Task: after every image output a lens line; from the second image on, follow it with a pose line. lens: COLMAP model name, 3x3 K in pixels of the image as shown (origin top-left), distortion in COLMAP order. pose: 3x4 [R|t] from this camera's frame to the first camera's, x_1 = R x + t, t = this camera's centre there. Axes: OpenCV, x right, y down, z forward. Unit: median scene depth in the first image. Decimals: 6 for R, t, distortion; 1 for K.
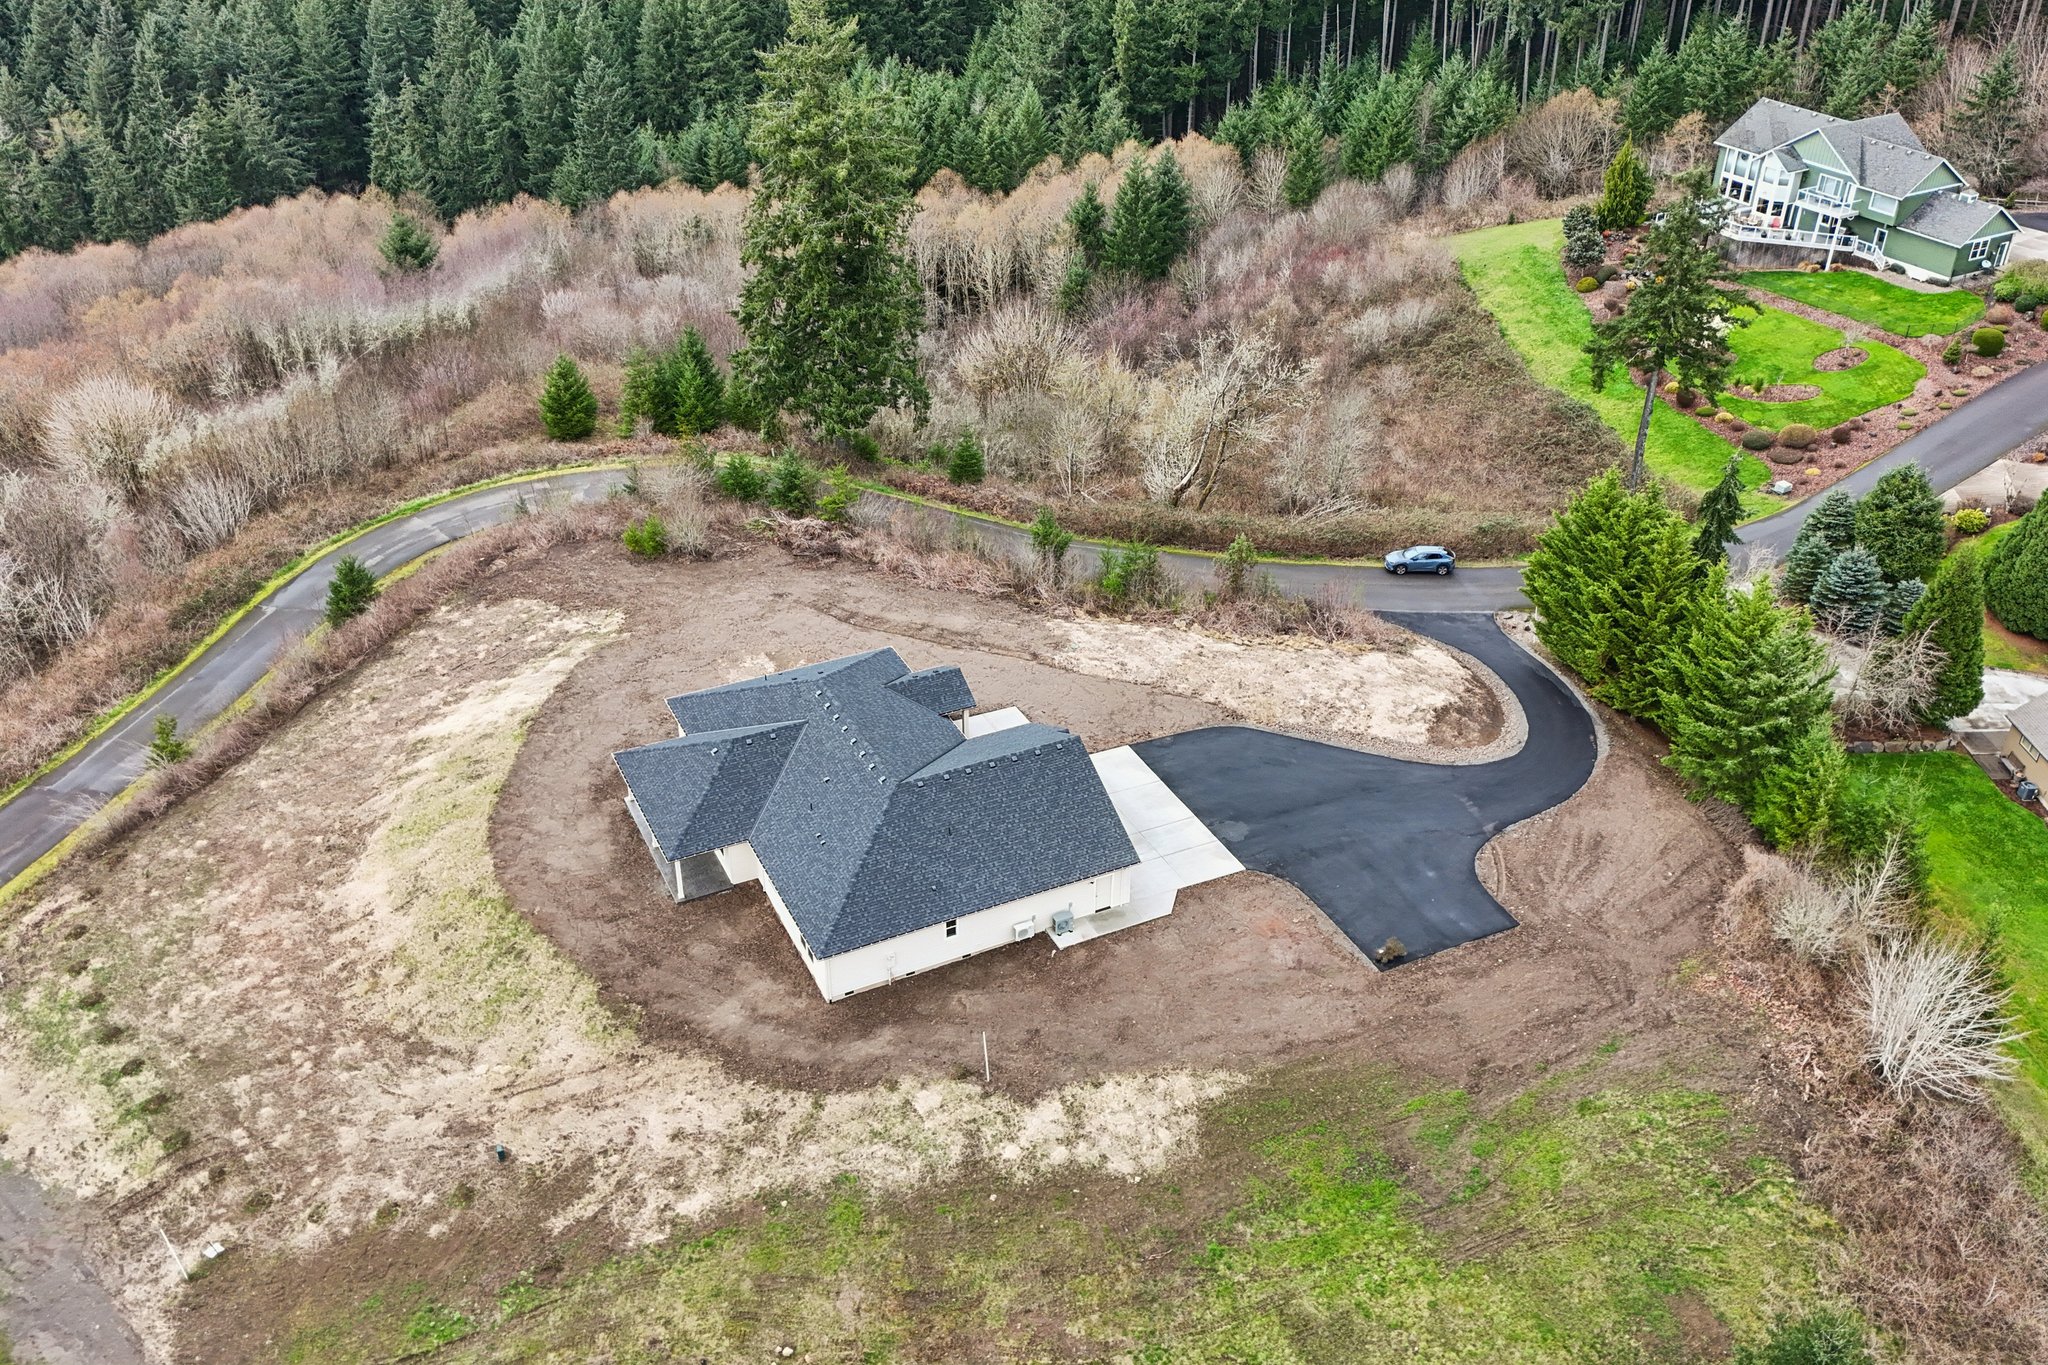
lens RADIAL K [[1797.8, 0, 1013.0], [0, 1797.8, 721.5], [0, 0, 1]] dist [0.092868, -0.119246]
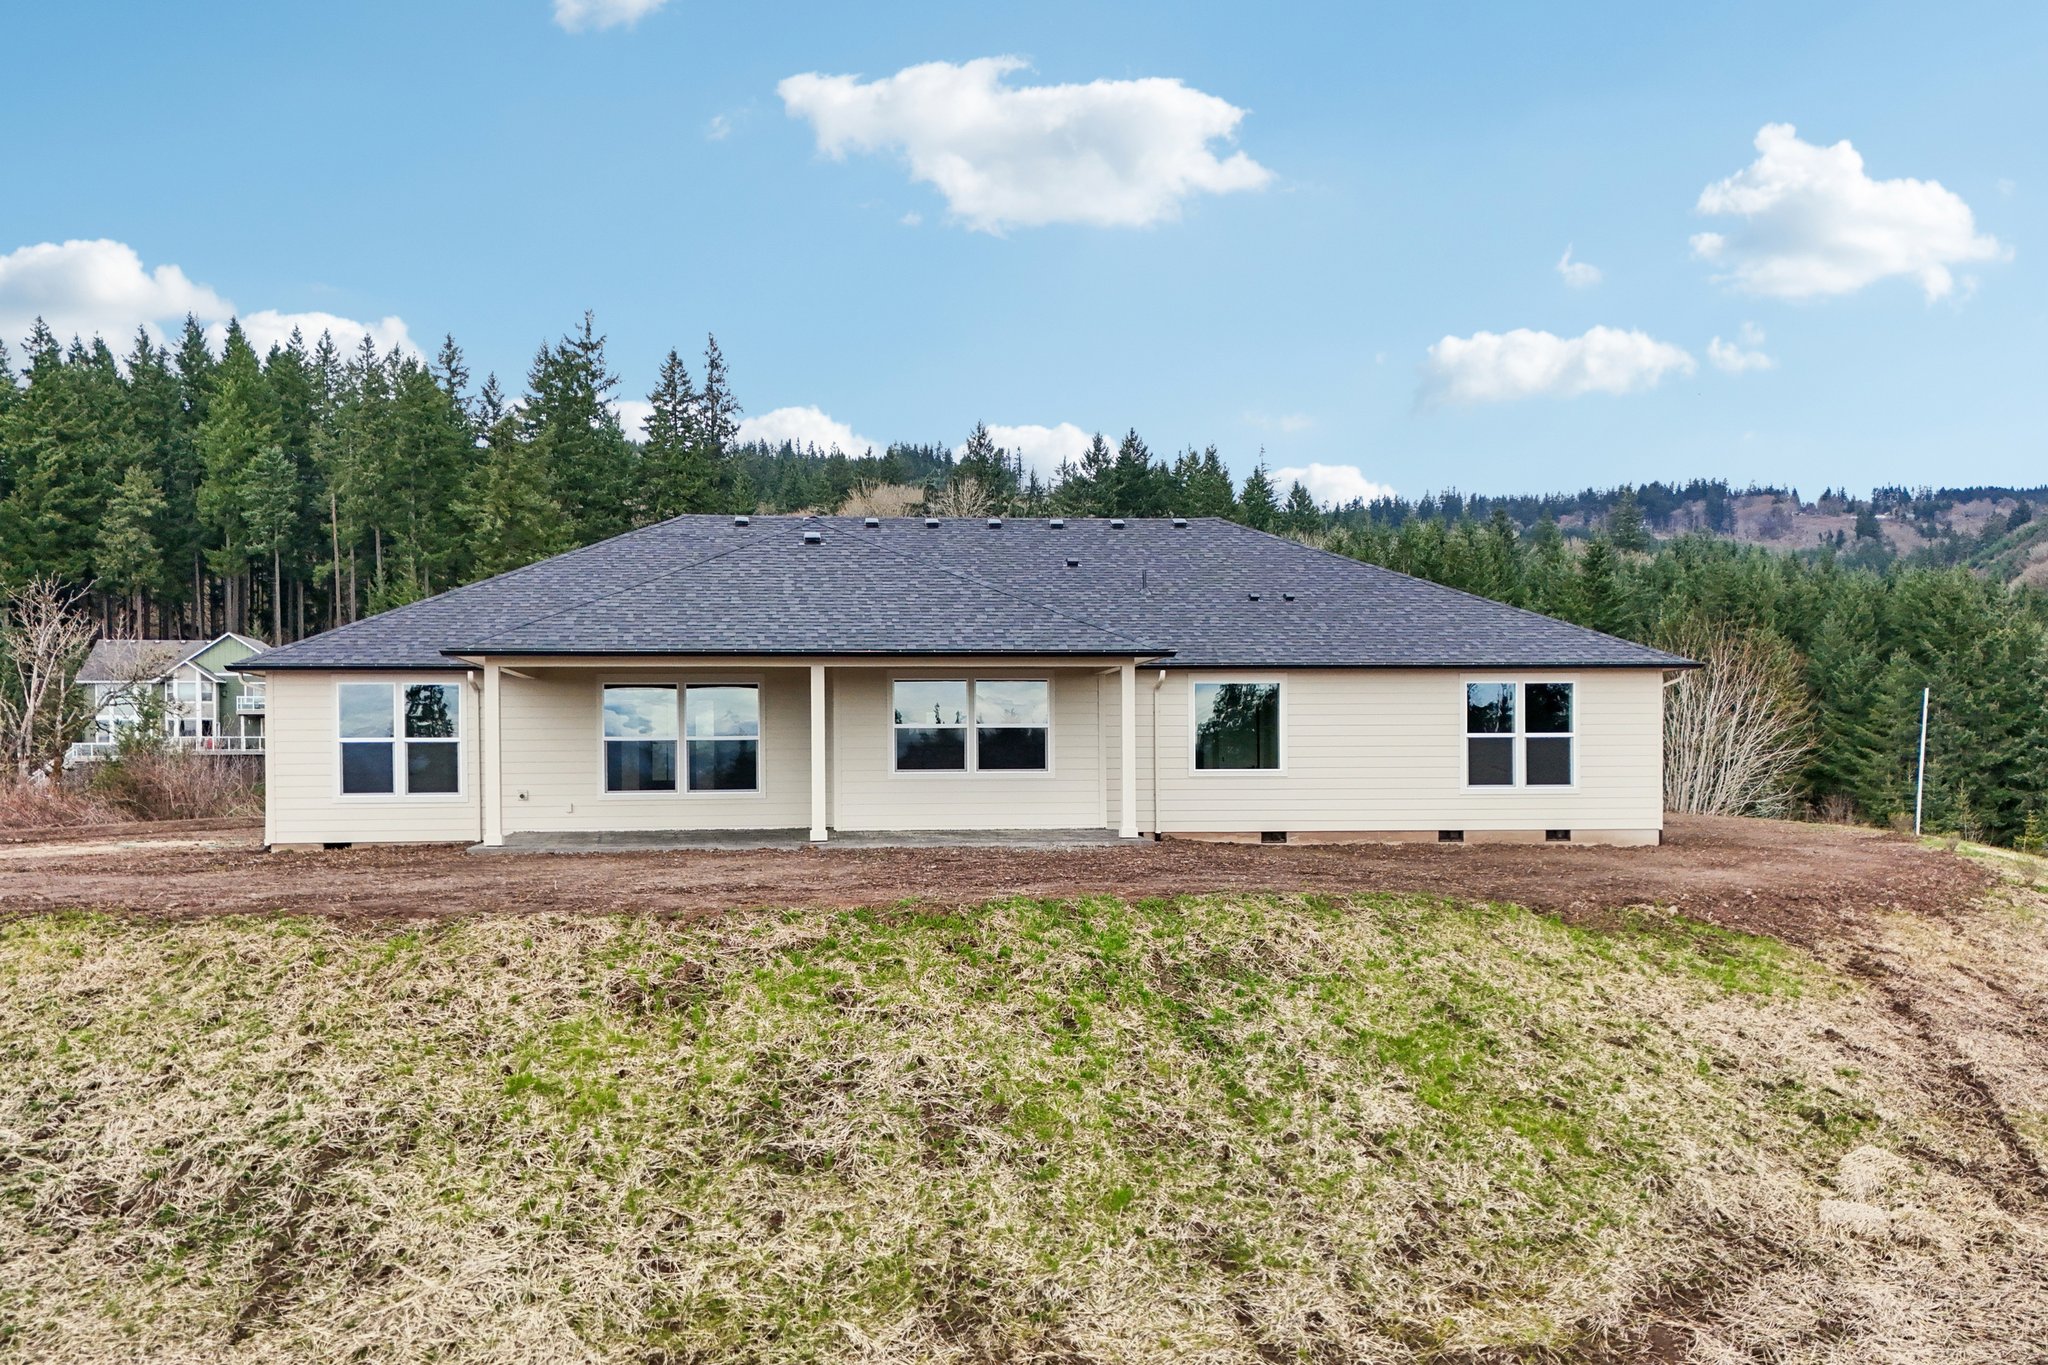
lens RADIAL K [[1797.8, 0, 970.6], [0, 1797.8, 861.6], [0, 0, 1]] dist [0.092868, -0.119246]
pose [[0.336547, -0.051625, 0.940251, -0.518465], [0.520337, 0.842408, -0.139993, 0.140845], [-0.784848, 0.536361, 0.310372, 1.016281]]
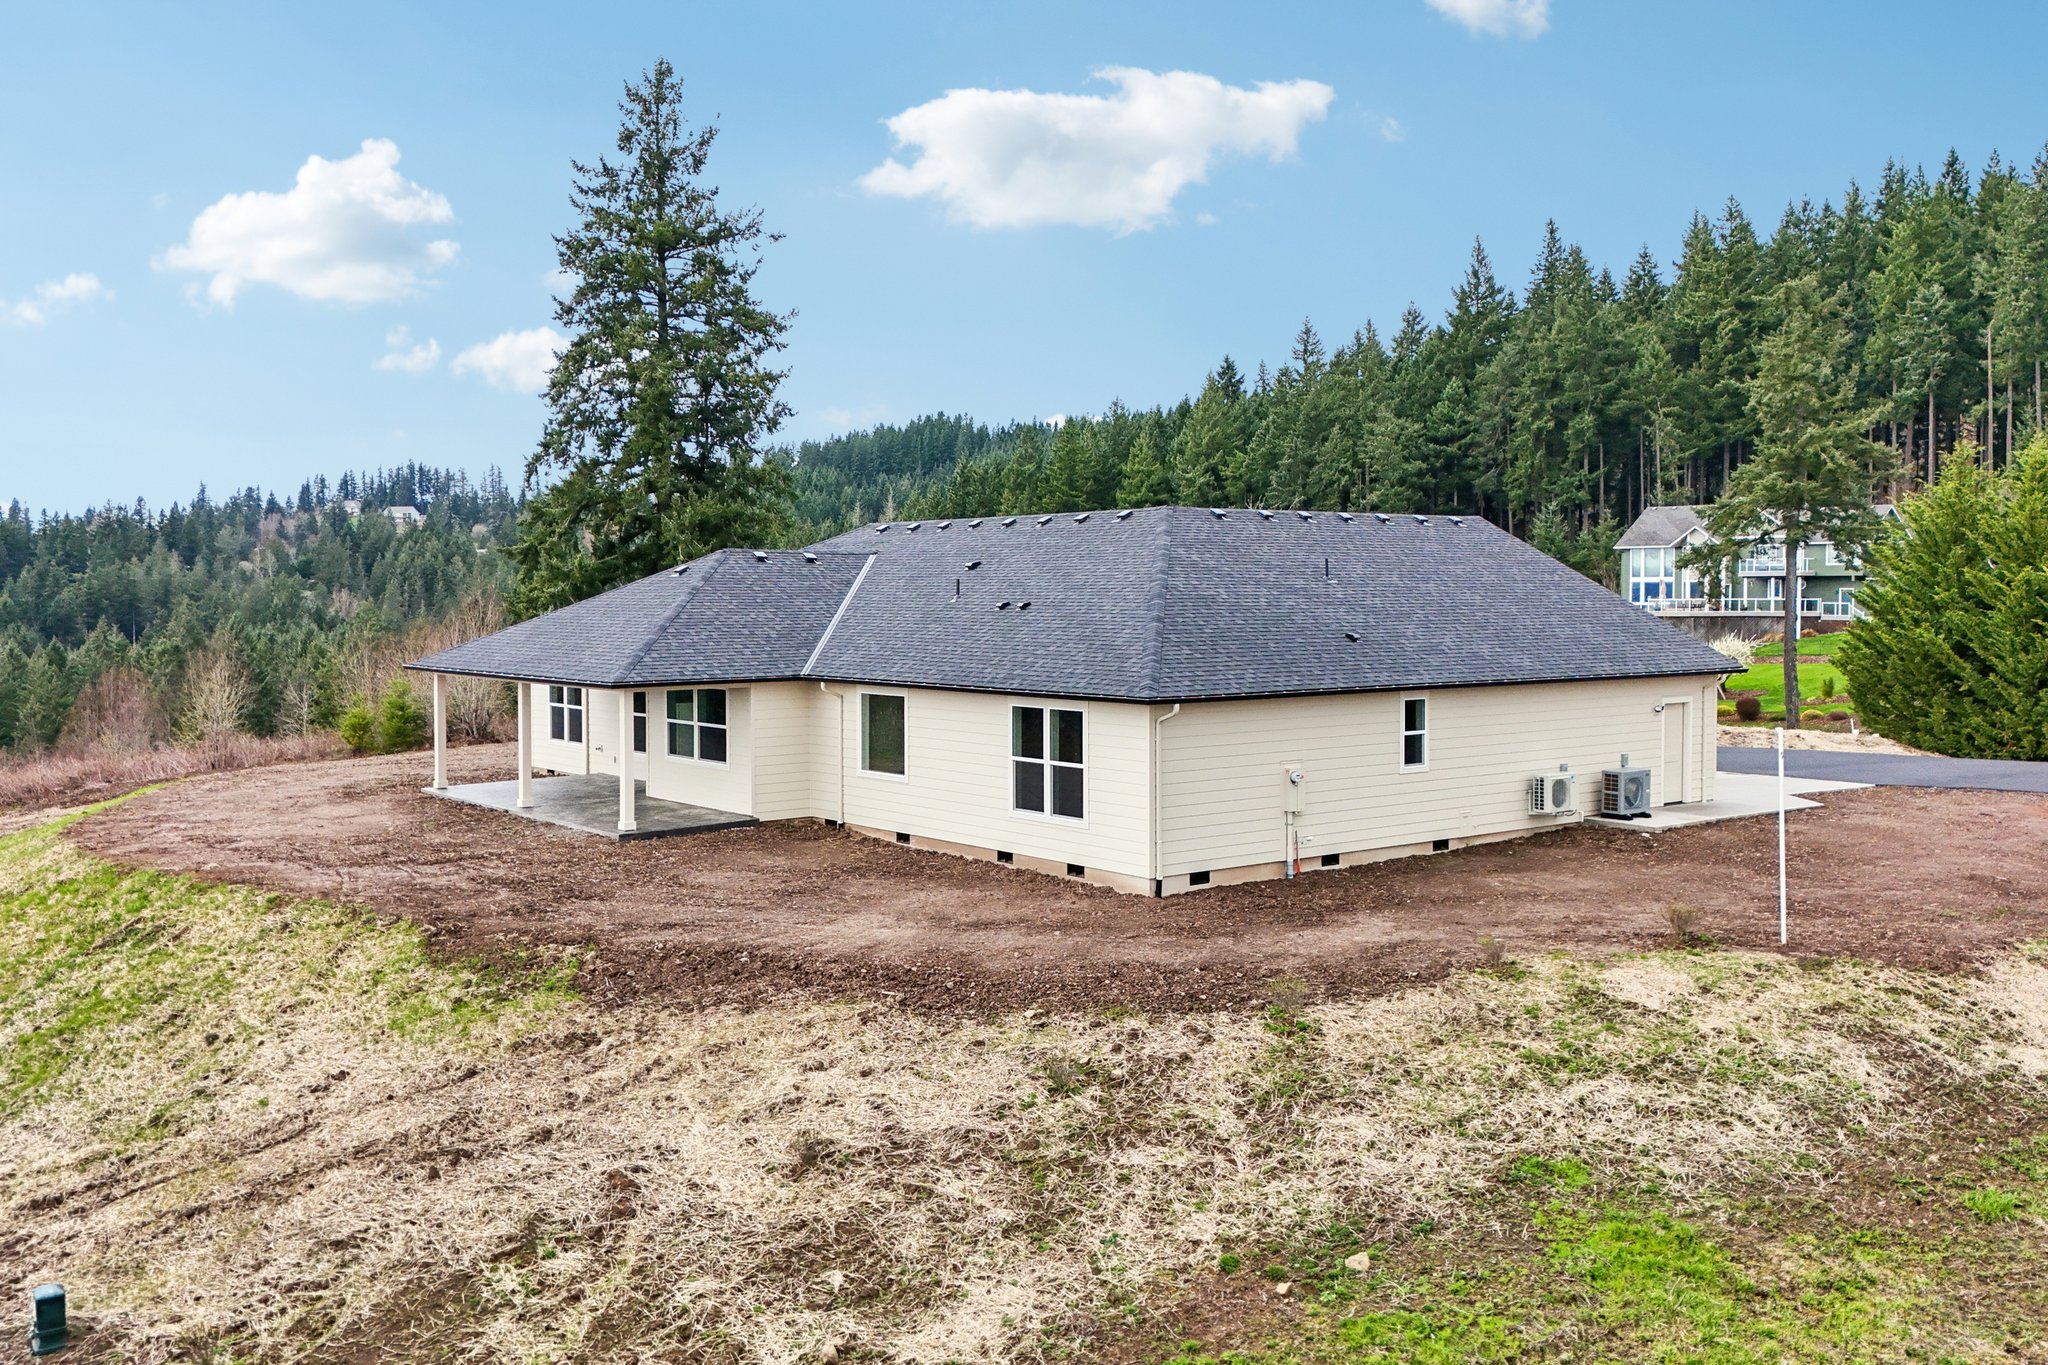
lens RADIAL K [[1797.8, 0, 1036.2], [0, 1797.8, 670.5], [0, 0, 1]] dist [0.092868, -0.119246]
pose [[0.972903, -0.011839, 0.230911, -0.205608], [0.127874, 0.859604, -0.494701, 0.289858], [-0.192635, 0.510823, 0.837825, 0.714266]]
